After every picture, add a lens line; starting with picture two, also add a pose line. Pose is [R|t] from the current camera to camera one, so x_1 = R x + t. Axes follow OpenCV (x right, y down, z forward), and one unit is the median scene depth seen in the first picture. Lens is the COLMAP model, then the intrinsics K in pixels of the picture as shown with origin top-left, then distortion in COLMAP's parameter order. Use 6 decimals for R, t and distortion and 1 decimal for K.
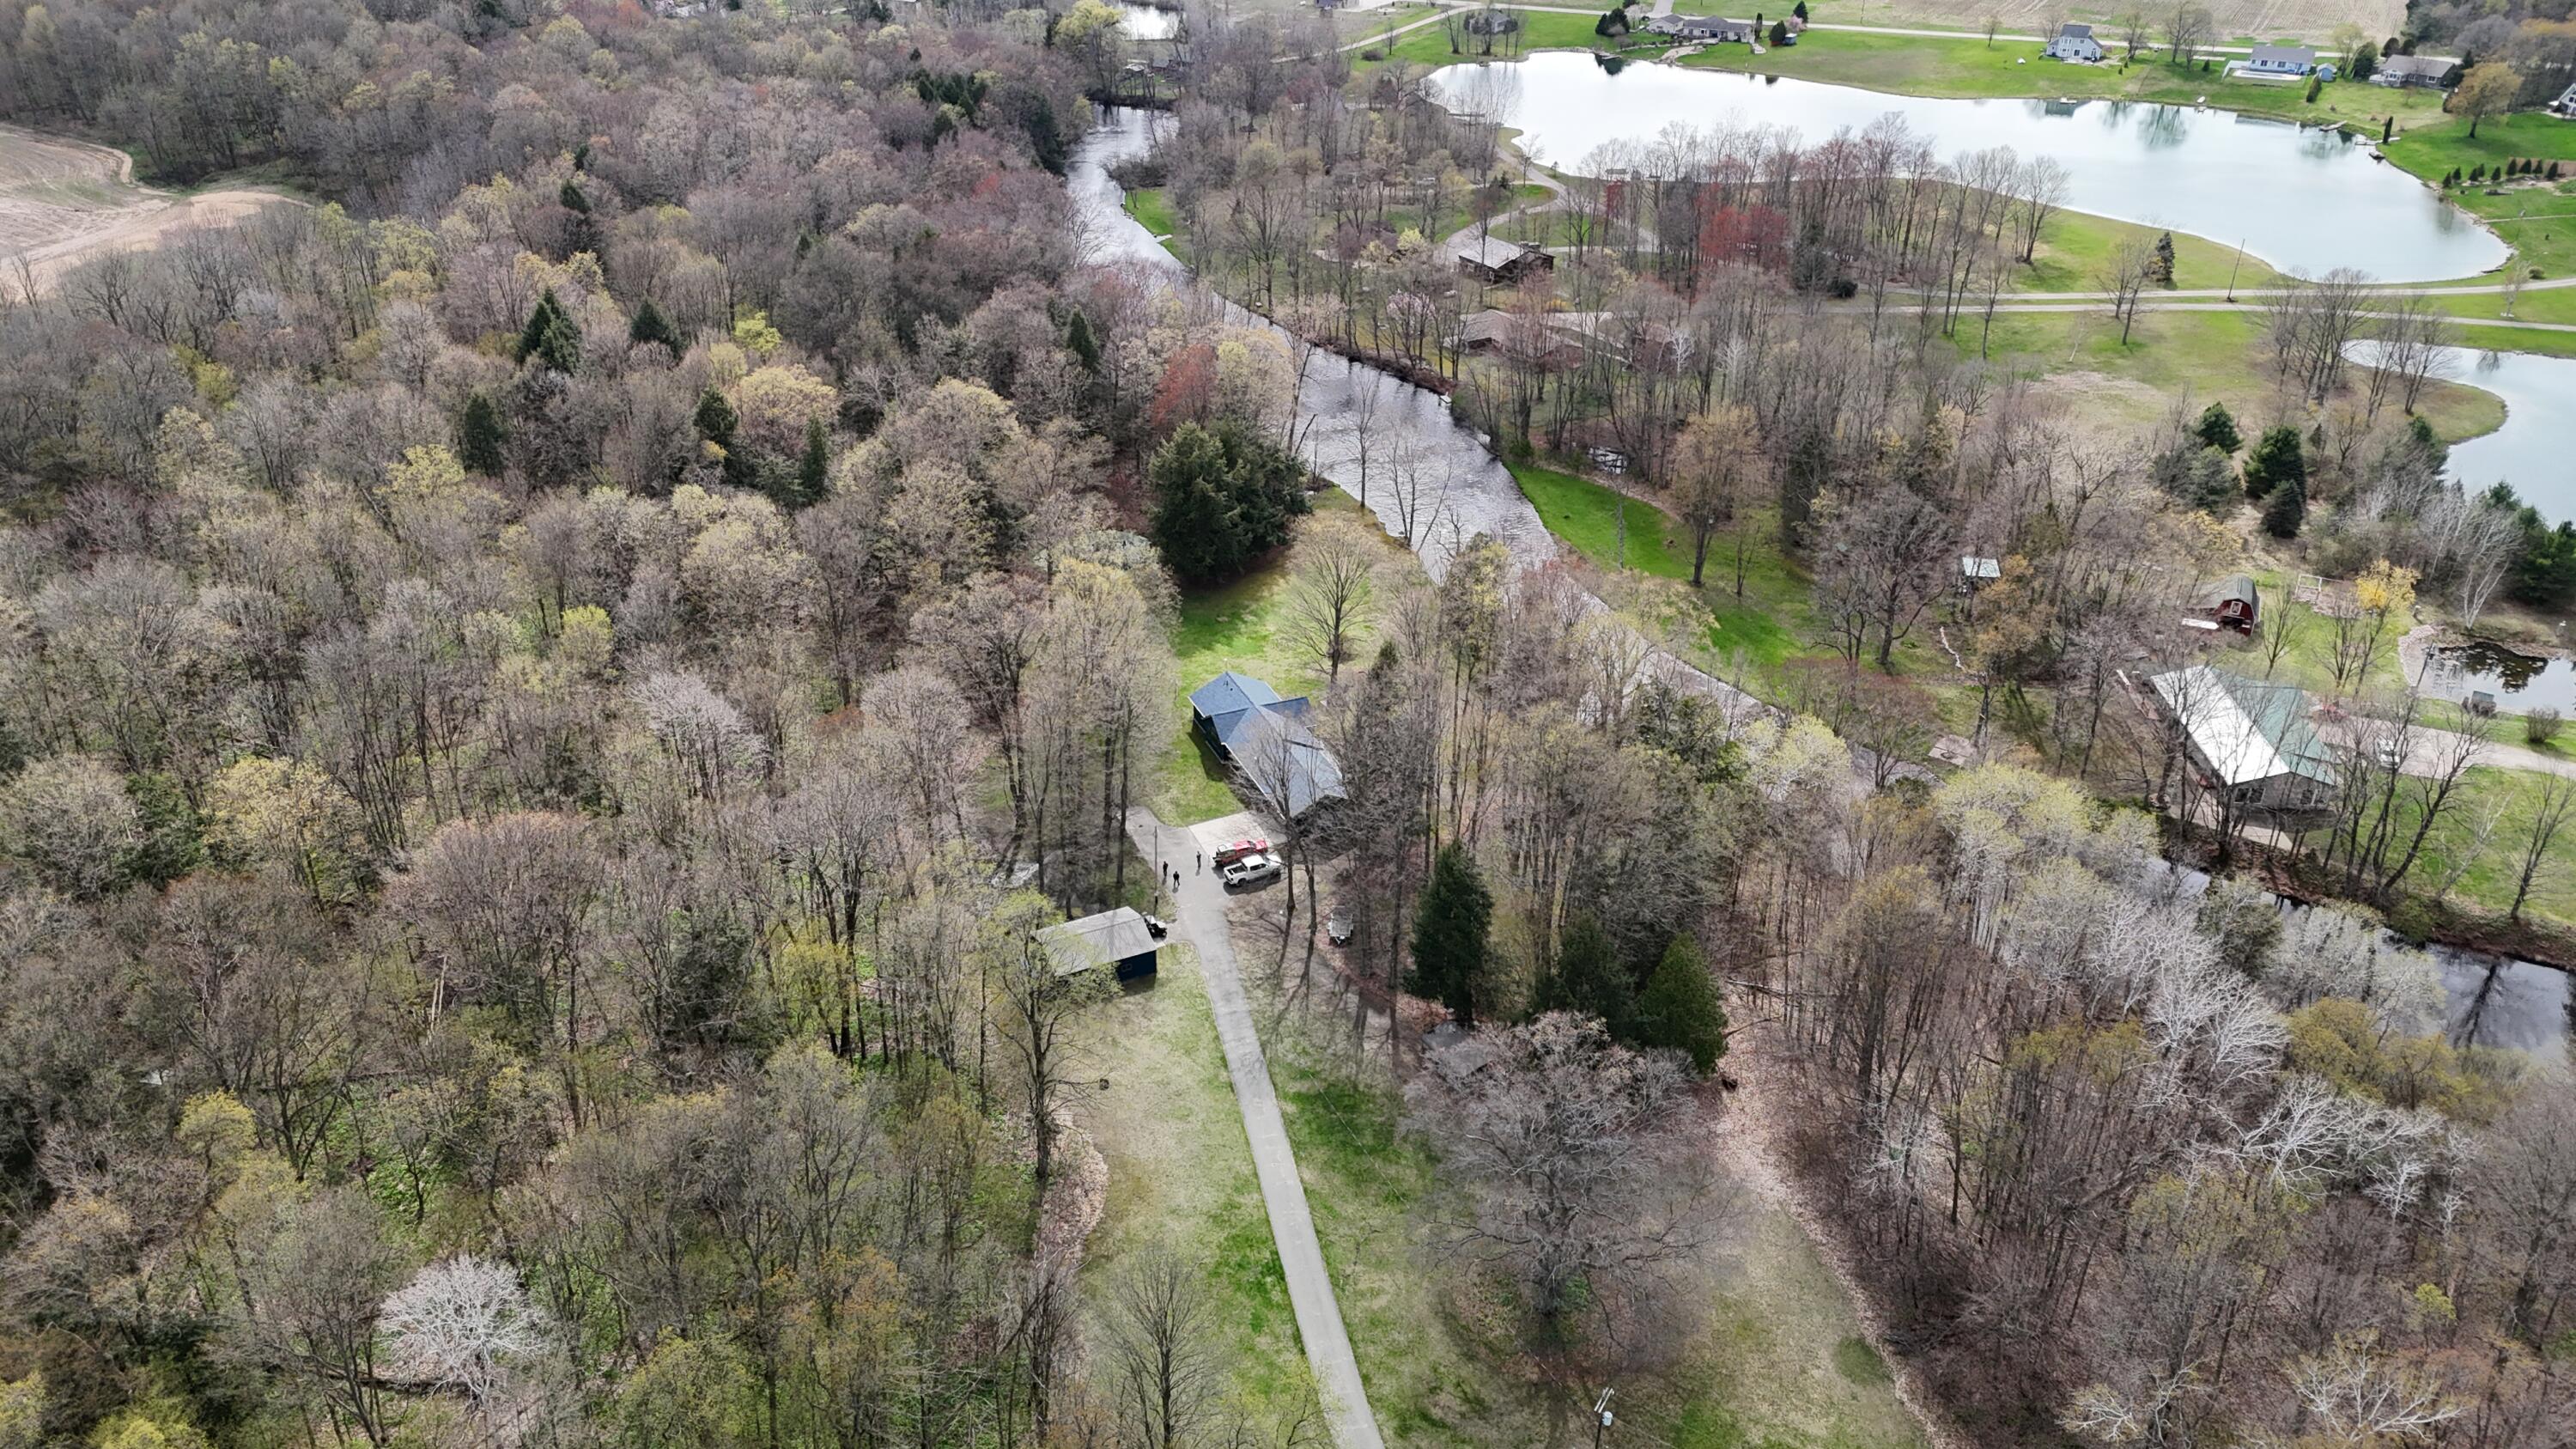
lens RADIAL K [[1900.7, 0, 1297.5], [0, 1900.7, 715.8], [0, 0, 1]] dist [0.033193, -0.003560]
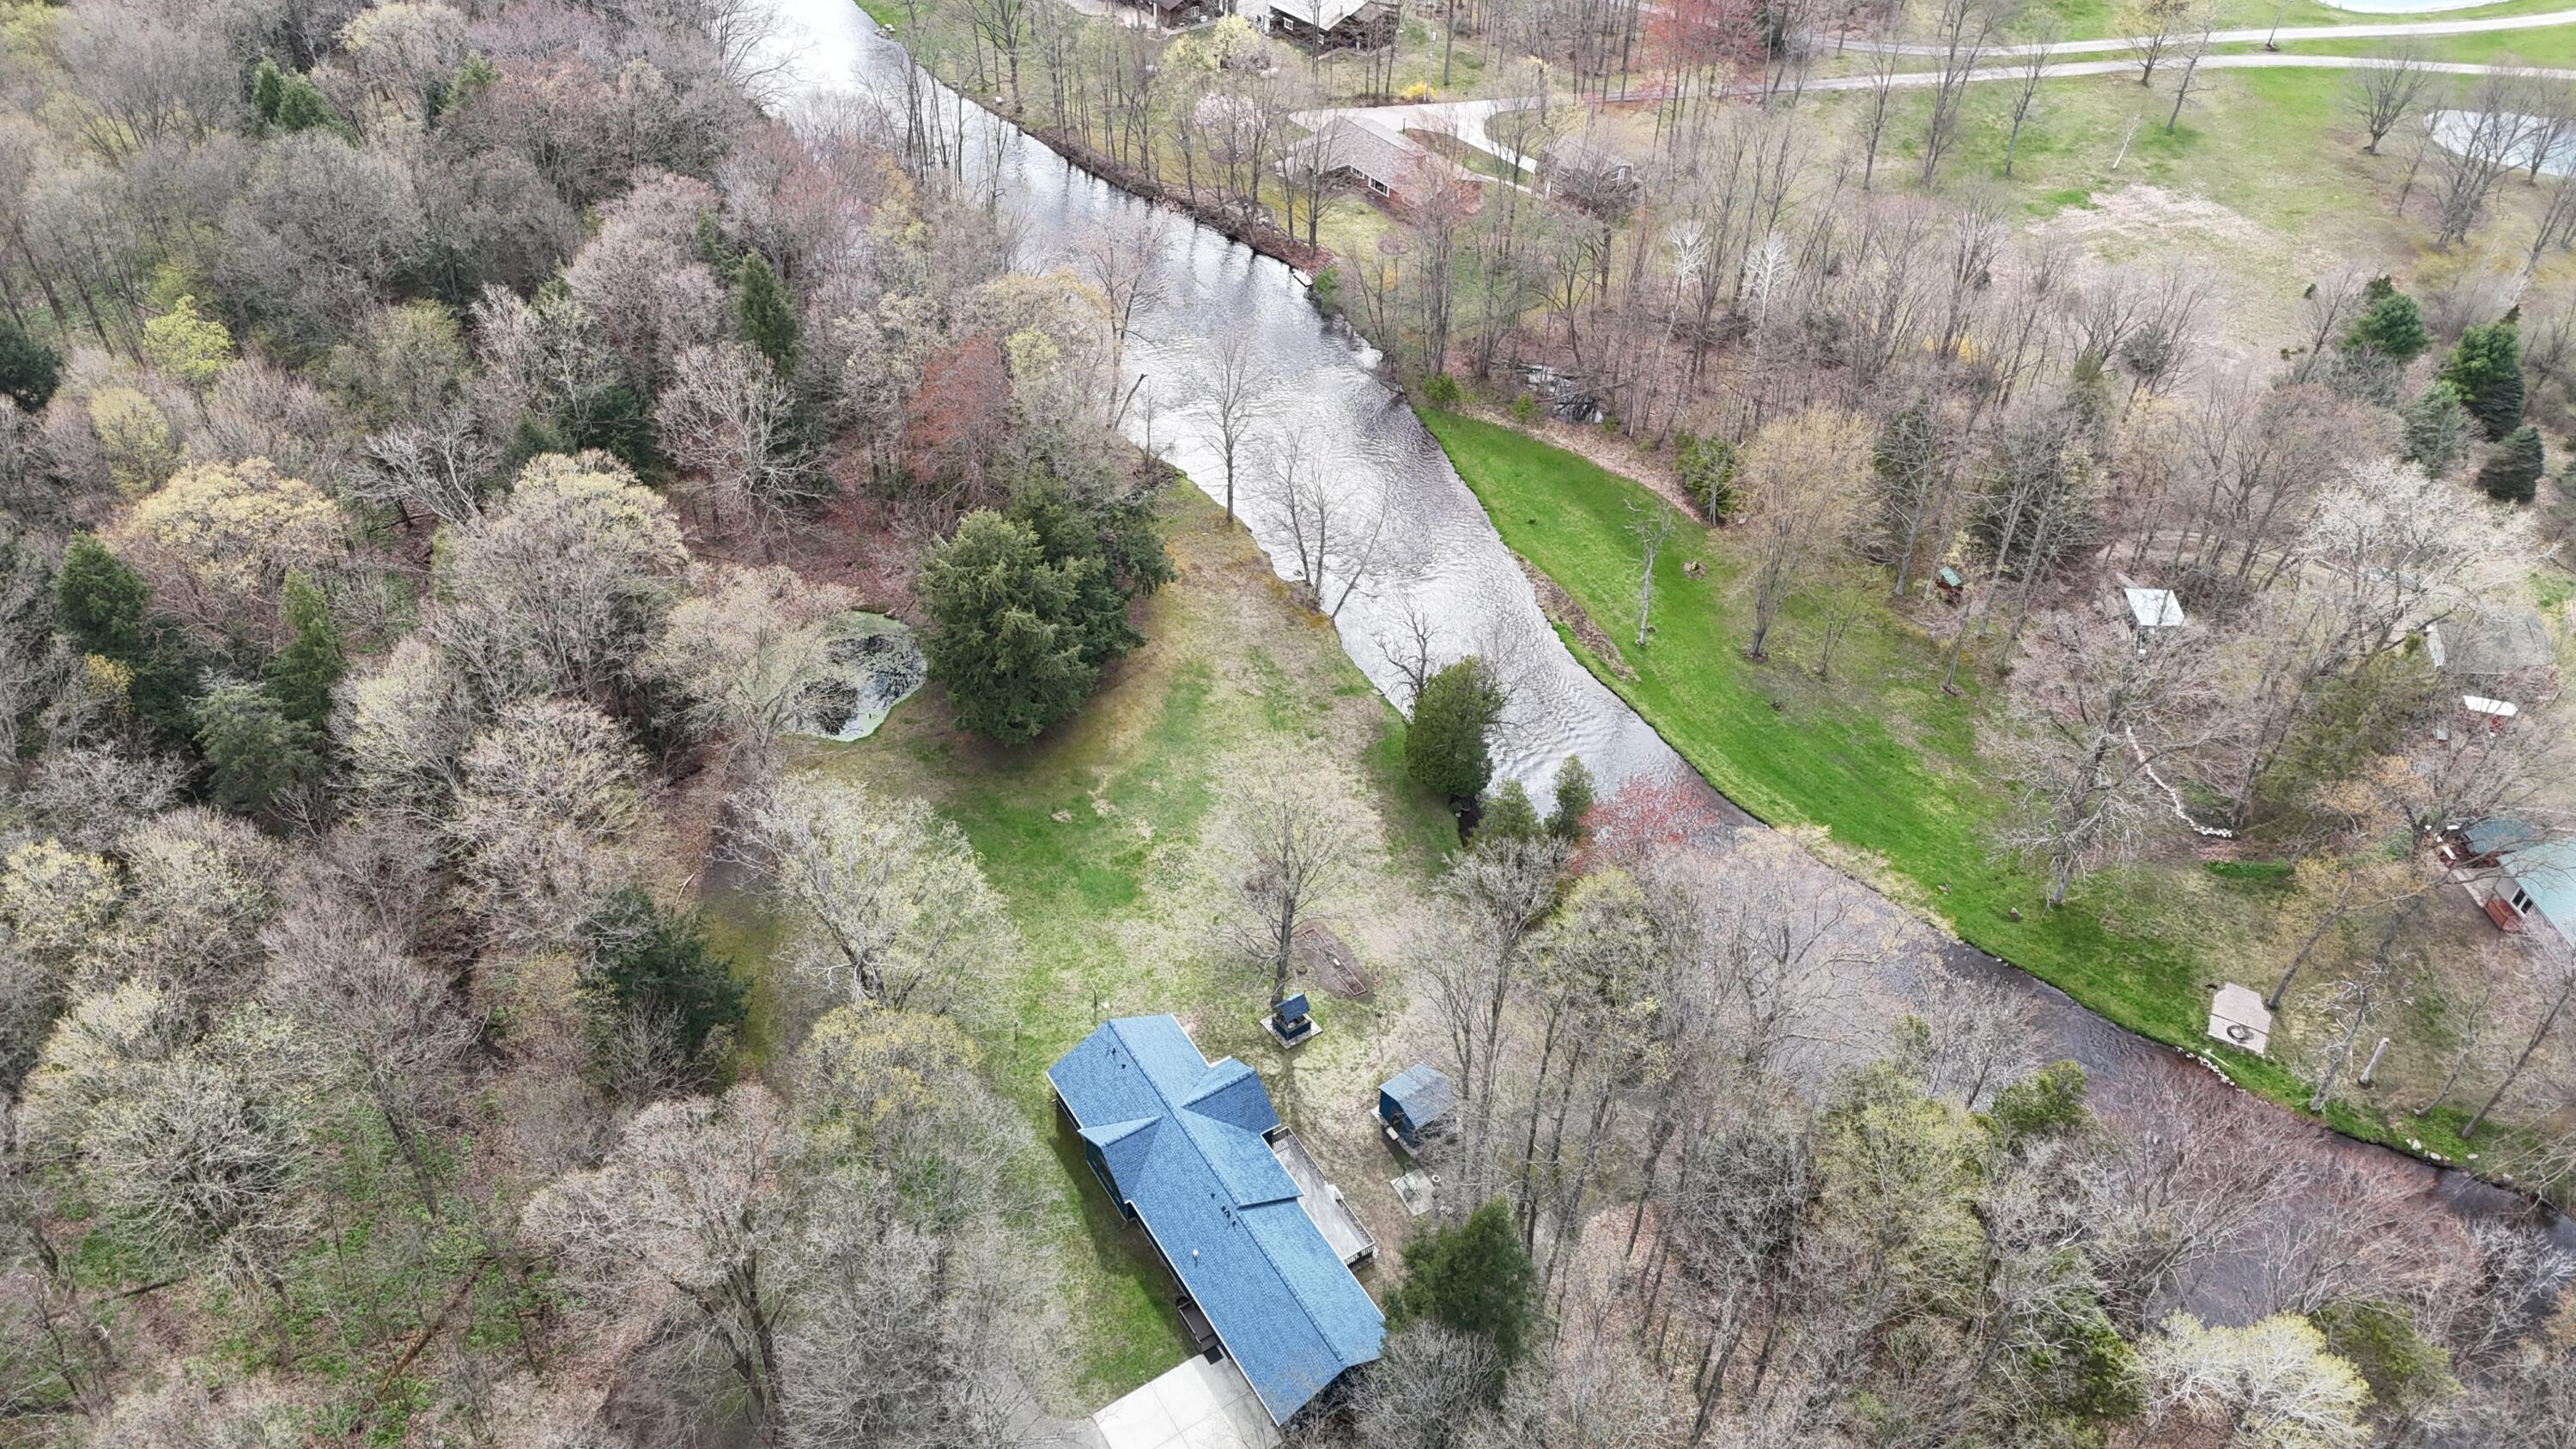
lens RADIAL K [[1900.7, 0, 1297.5], [0, 1900.7, 715.8], [0, 0, 1]] dist [0.033193, -0.003560]
pose [[0.985930, -0.083433, 0.144848, -0.042978], [0.051273, 0.975704, 0.213011, -0.179790], [-0.159101, -0.202587, 0.966253, 0.336706]]
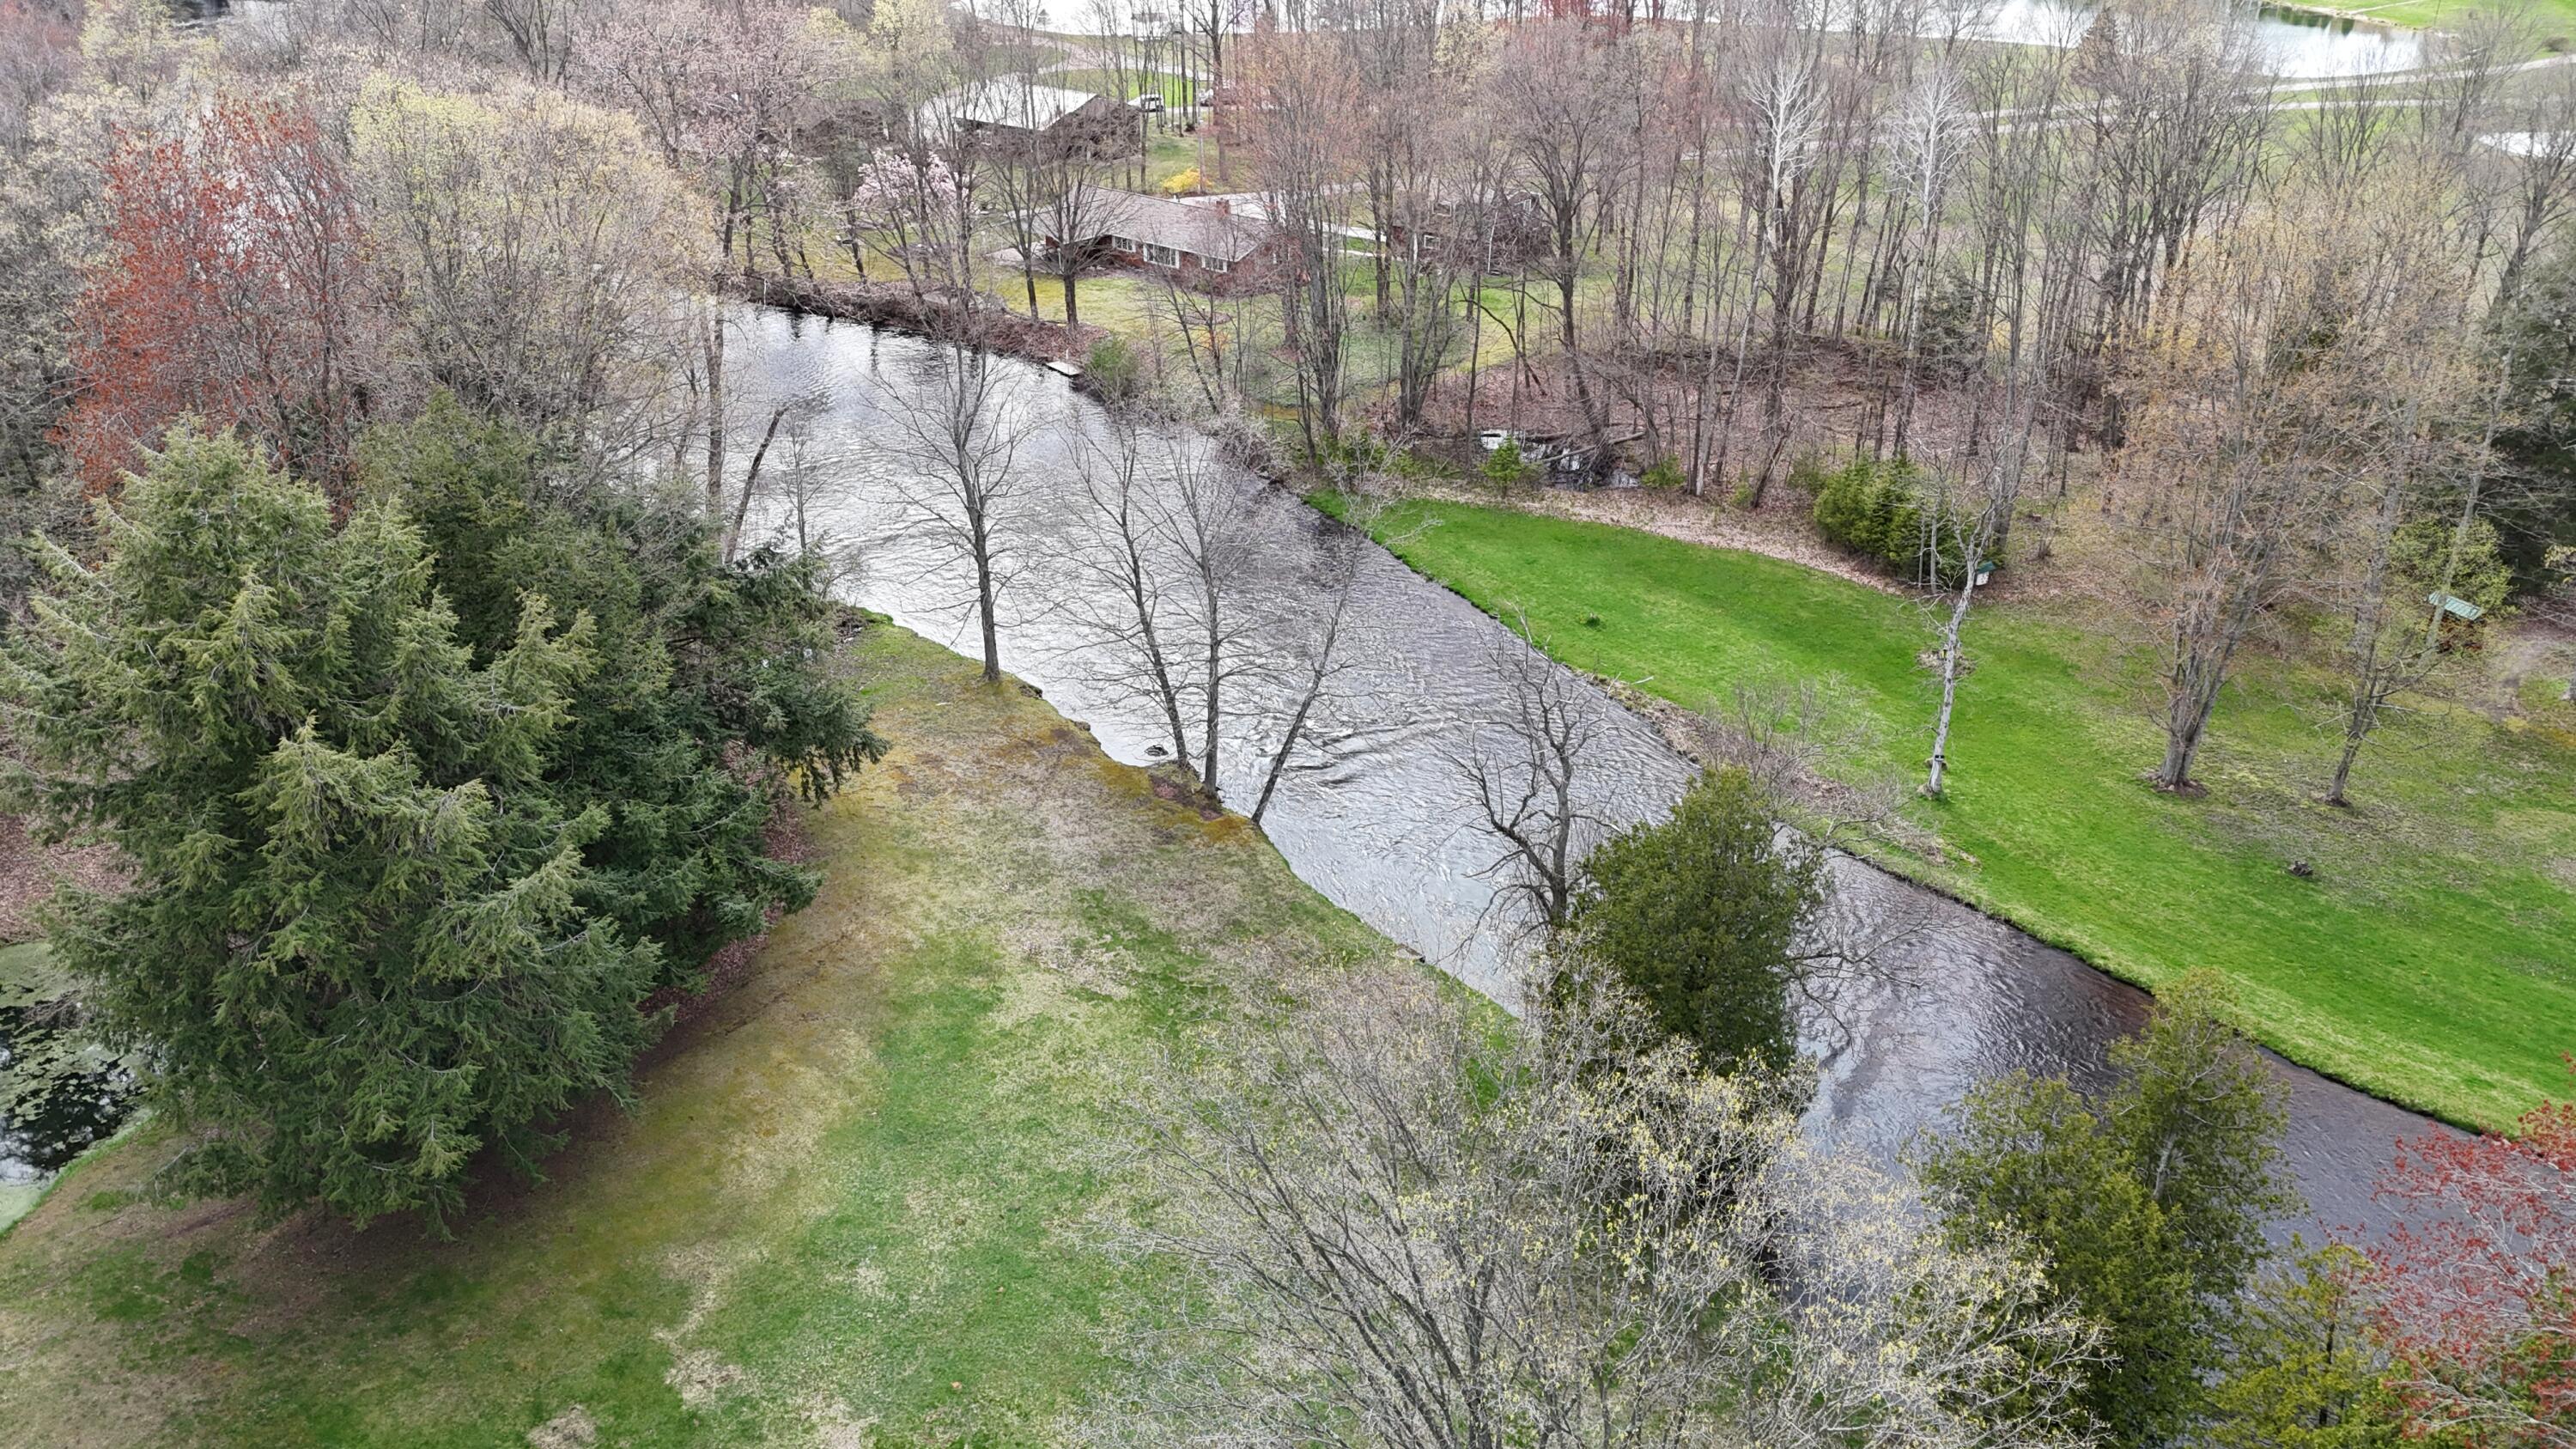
lens RADIAL K [[1900.7, 0, 1297.5], [0, 1900.7, 715.8], [0, 0, 1]] dist [0.033193, -0.003560]
pose [[0.938787, -0.155576, 0.307369, -0.015361], [0.162882, 0.986644, 0.001909, -0.093994], [-0.303560, 0.048273, 0.951589, 0.673493]]
